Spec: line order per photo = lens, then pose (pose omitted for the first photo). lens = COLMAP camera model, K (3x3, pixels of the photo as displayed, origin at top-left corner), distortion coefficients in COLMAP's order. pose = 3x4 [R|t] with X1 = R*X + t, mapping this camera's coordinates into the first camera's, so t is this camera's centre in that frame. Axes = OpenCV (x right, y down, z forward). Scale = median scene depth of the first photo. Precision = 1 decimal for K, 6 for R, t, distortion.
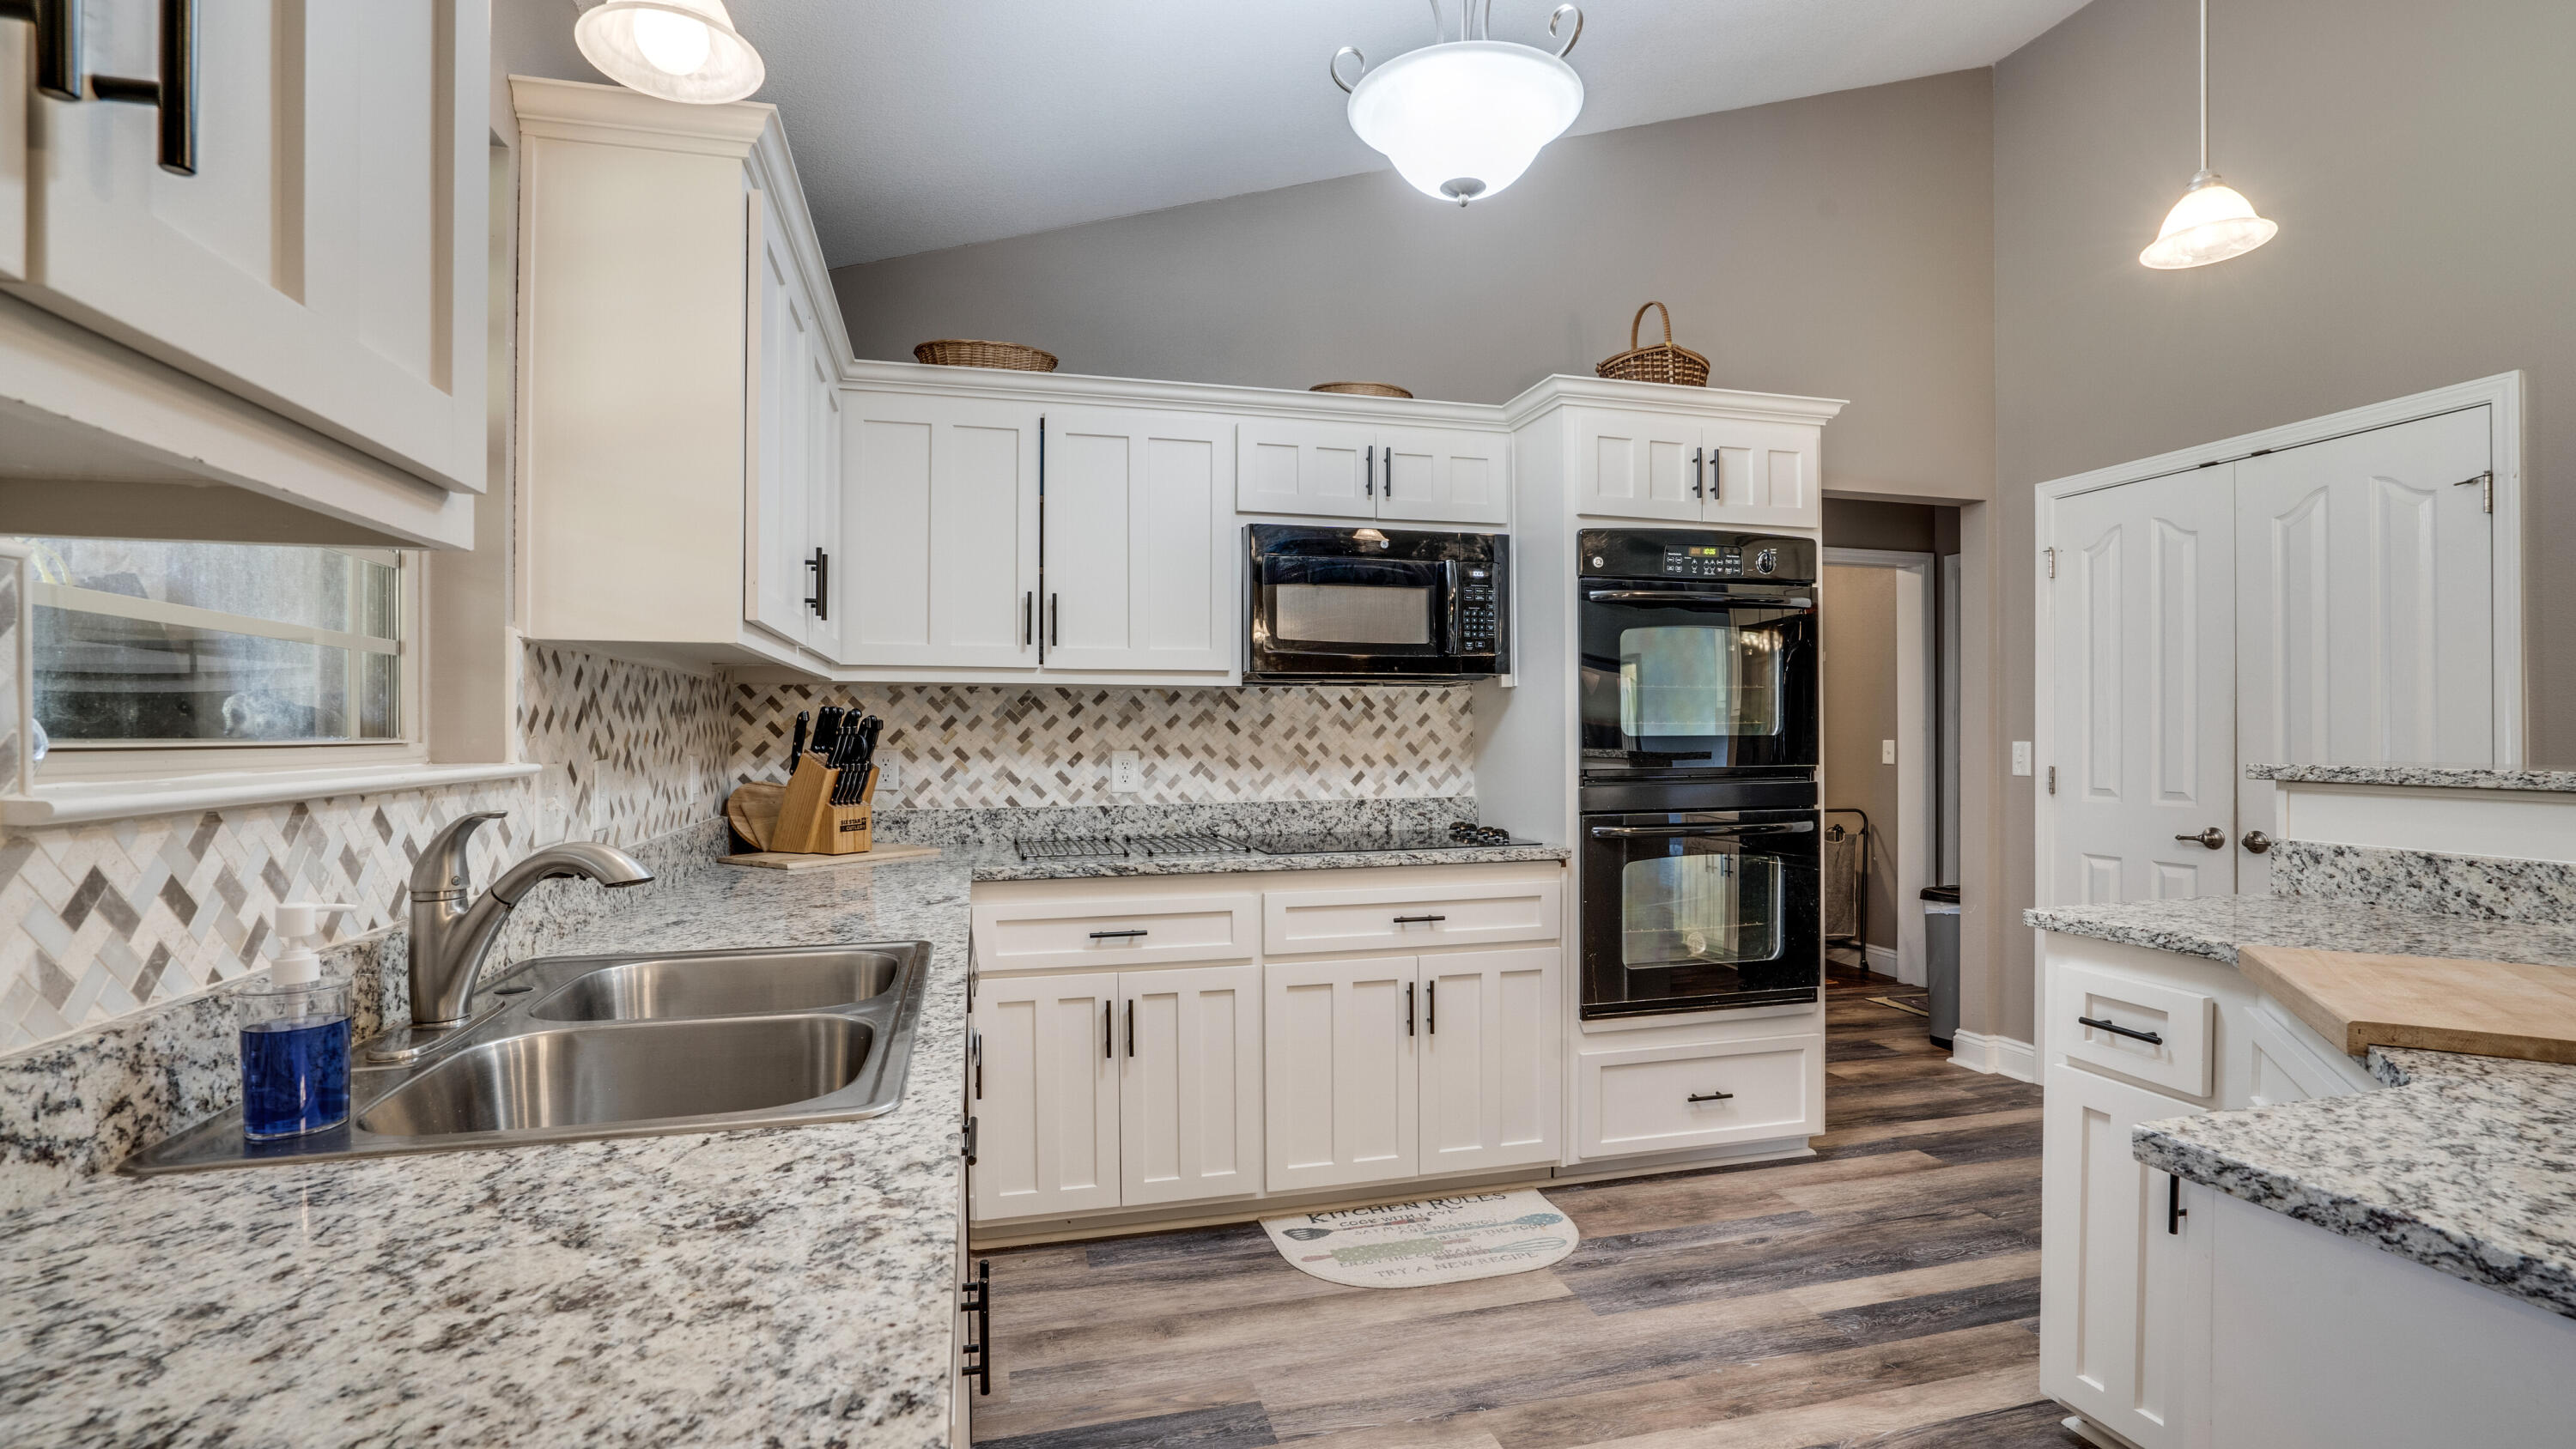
lens RADIAL K [[1199.6, 0, 1287.6], [0, 1199.6, 735.0], [0, 0, 1]] dist [-0.044686, 0.027367]
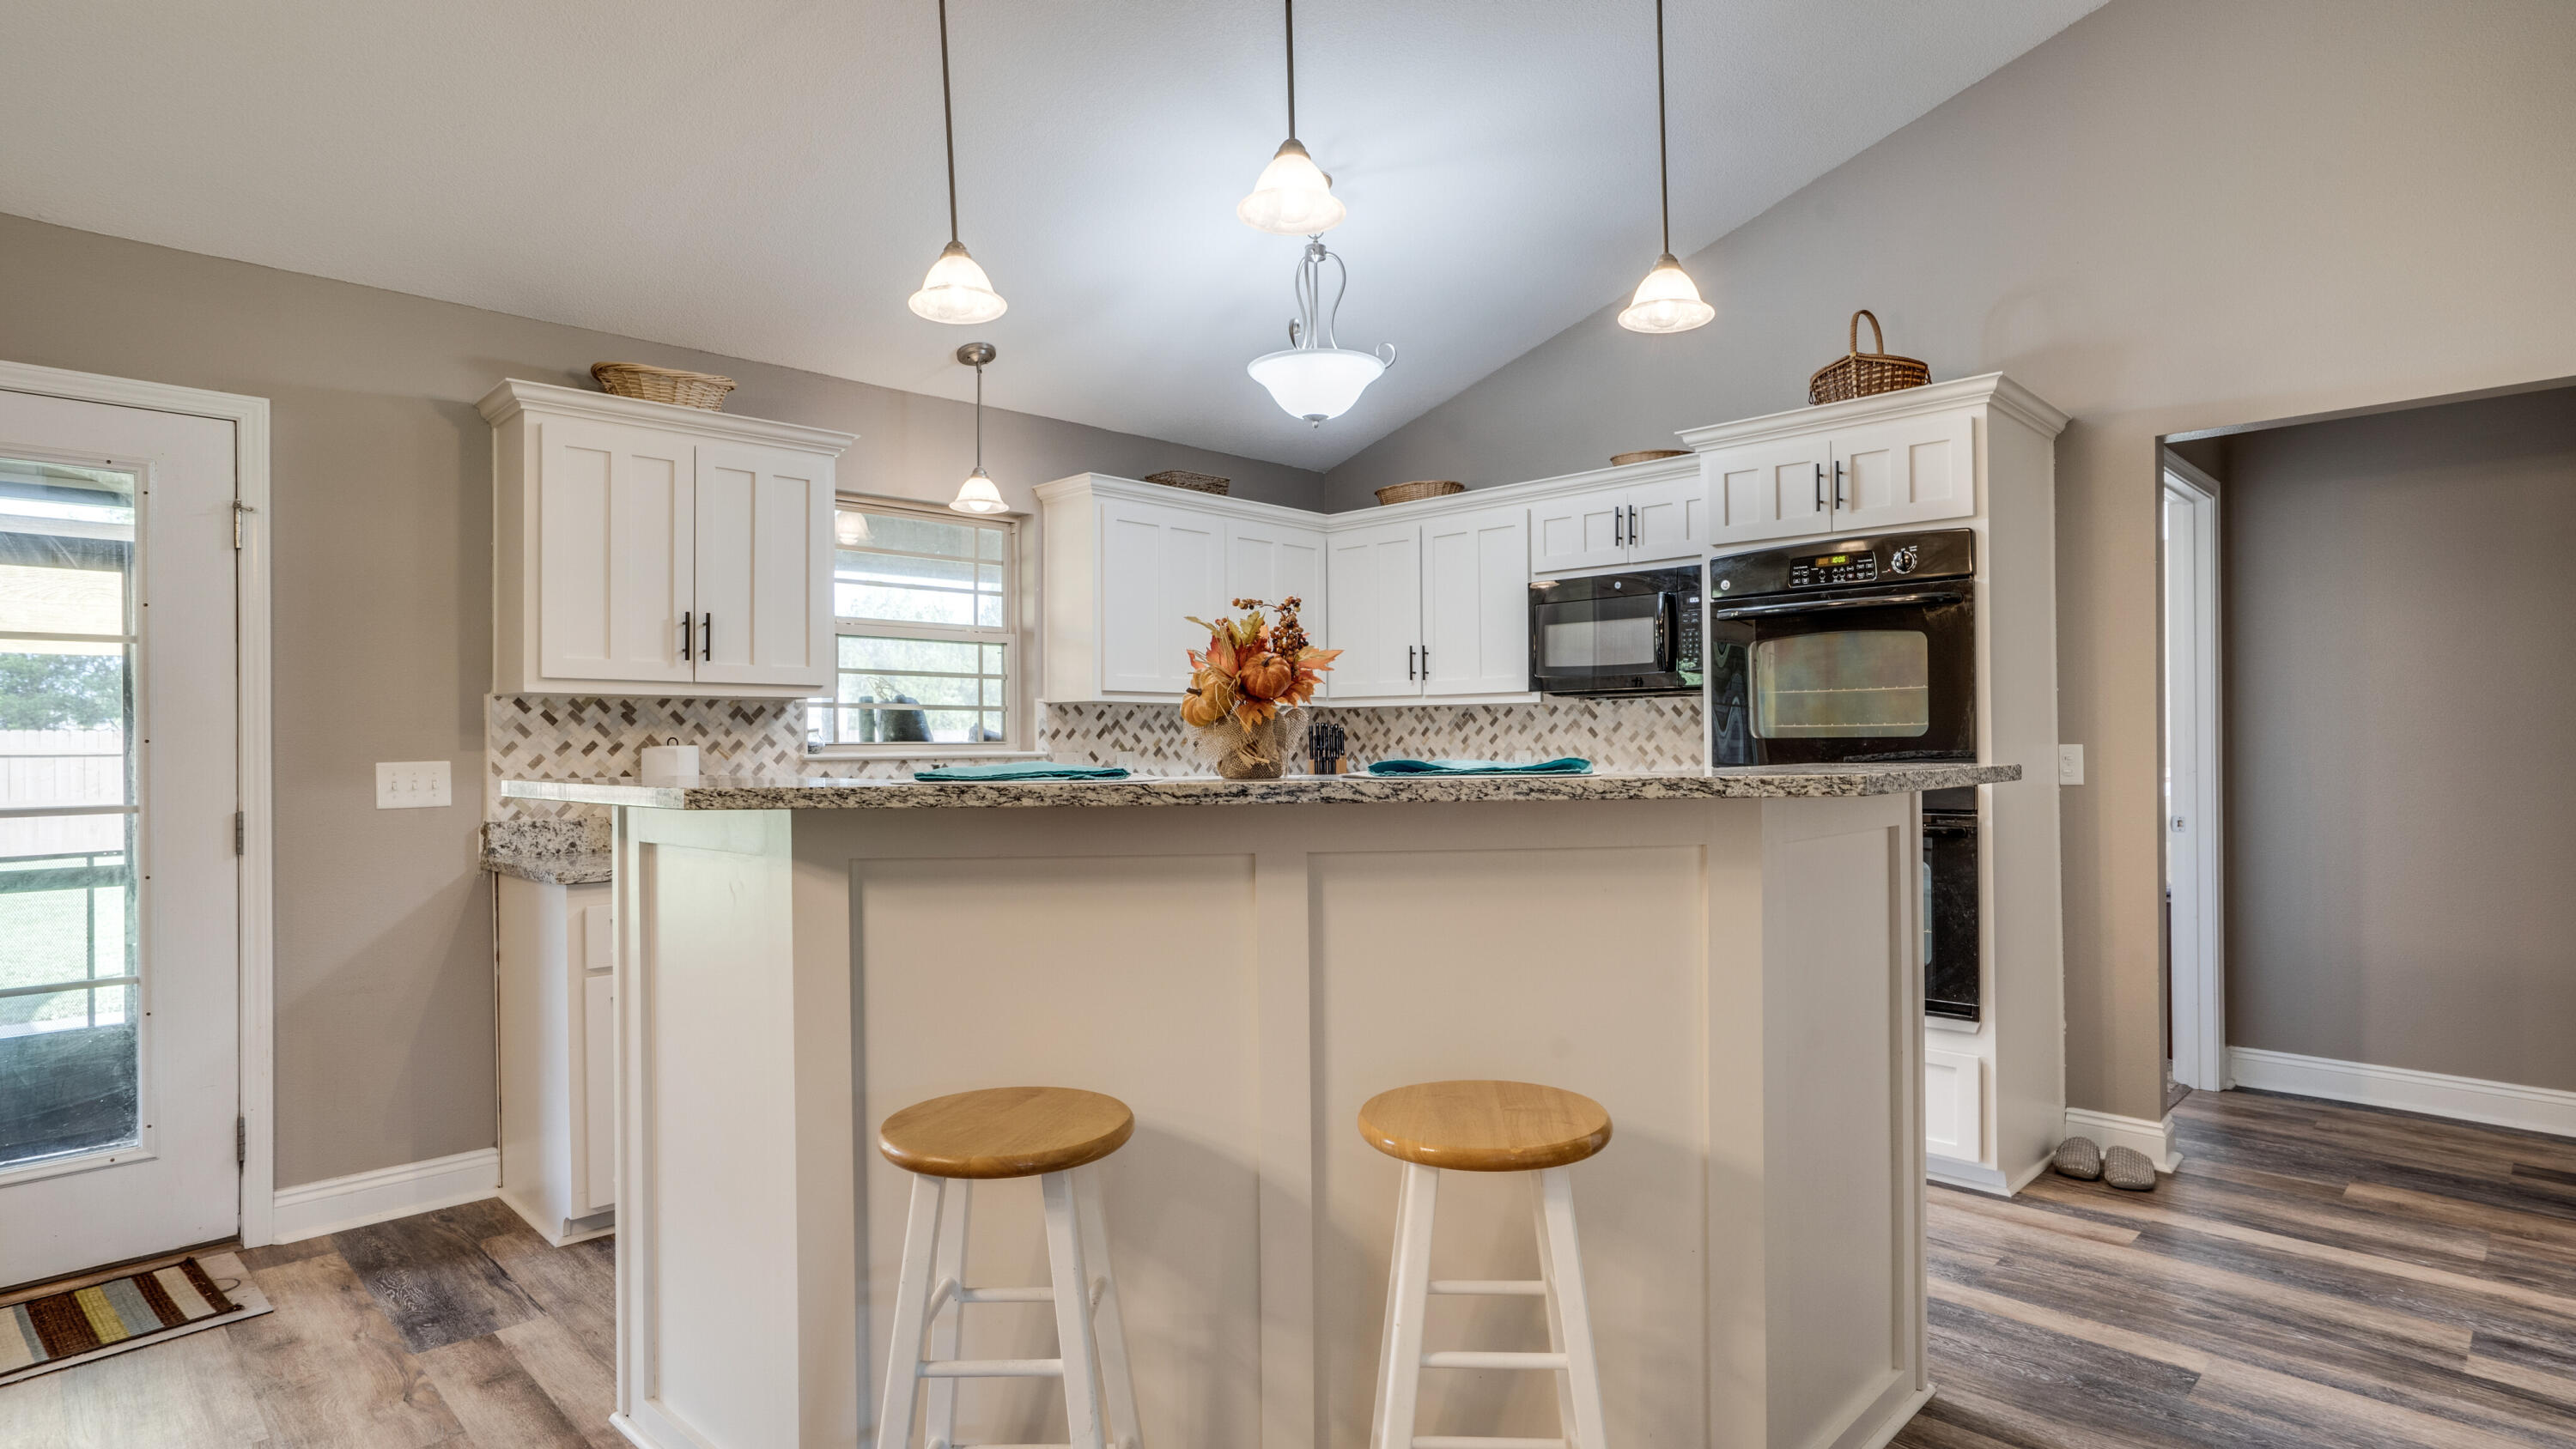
lens RADIAL K [[1199.6, 0, 1287.6], [0, 1199.6, 735.0], [0, 0, 1]] dist [-0.044686, 0.027367]
pose [[0.533978, -0.005345, -0.845482, 0.891522], [0.004673, 0.999983, -0.003370, -0.001017], [0.845486, -0.002151, 0.533994, 0.044237]]
